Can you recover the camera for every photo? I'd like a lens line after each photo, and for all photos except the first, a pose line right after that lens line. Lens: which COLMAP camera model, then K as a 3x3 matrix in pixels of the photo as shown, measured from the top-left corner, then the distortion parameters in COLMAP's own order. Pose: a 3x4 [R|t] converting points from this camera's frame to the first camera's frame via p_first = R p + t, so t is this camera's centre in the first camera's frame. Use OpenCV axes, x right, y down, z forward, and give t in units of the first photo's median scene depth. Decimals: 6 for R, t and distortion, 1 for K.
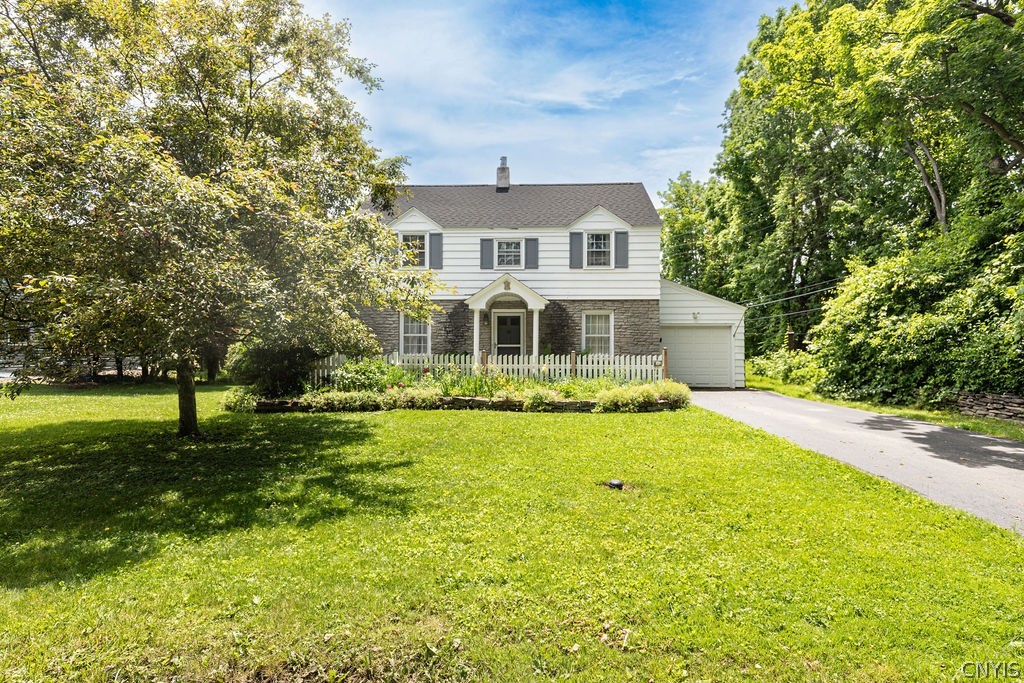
lens RADIAL K [[587.3, 0, 512.0], [0, 587.3, 341.5], [0, 0, 1]] dist [-0.004001, -0.000691]
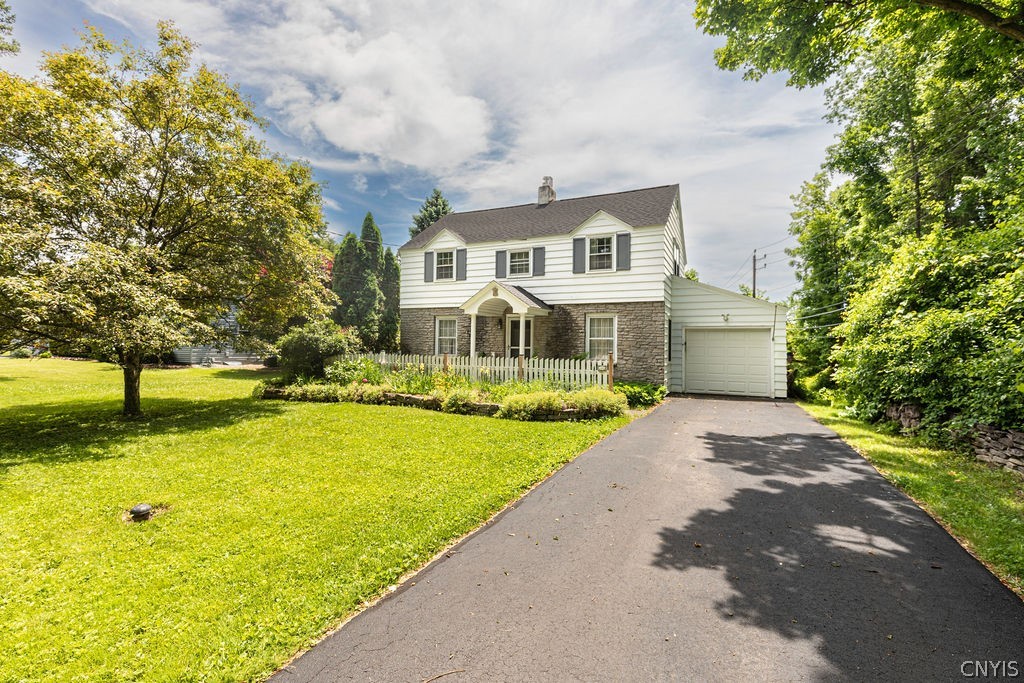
lens RADIAL K [[478.6, 0, 511.6], [0, 478.6, 325.9], [0, 0, 1]] dist [0.000403, 0.000420]
pose [[0.913890, -0.007655, -0.405889, 0.340167], [-0.007059, 0.999371, -0.034742, -0.002685], [0.405900, 0.034615, 0.913262, 0.191562]]
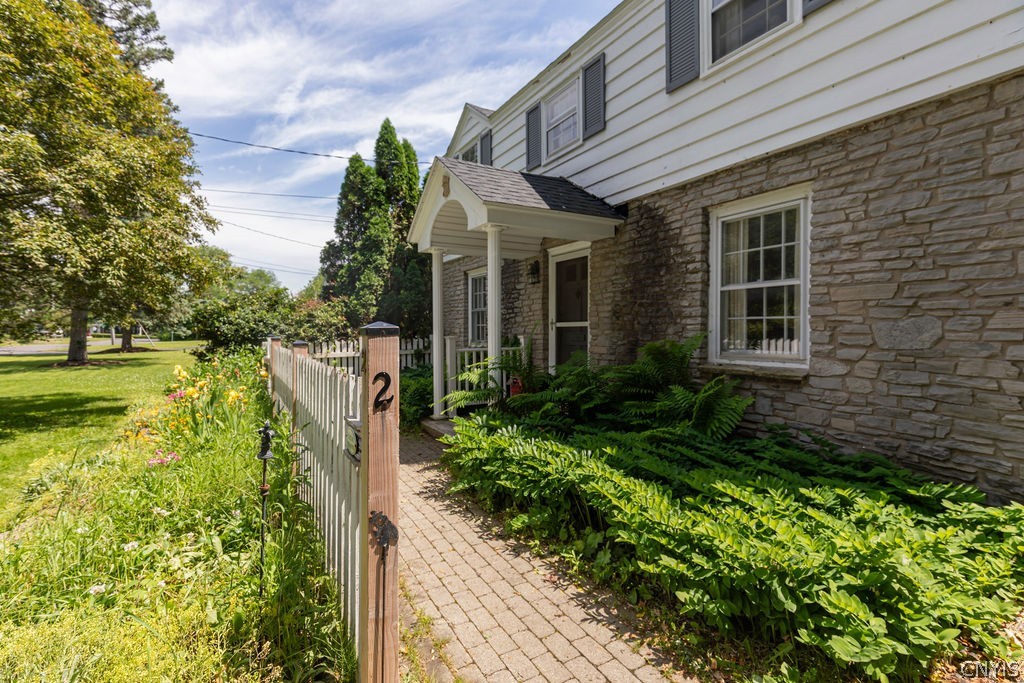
lens RADIAL K [[478.6, 0, 511.6], [0, 478.6, 325.9], [0, 0, 1]] dist [0.000403, 0.000420]
pose [[0.521221, -0.014217, -0.853304, 0.286633], [0.013044, 0.999877, -0.008692, 0.010372], [0.853322, -0.006600, 0.521342, 0.776302]]
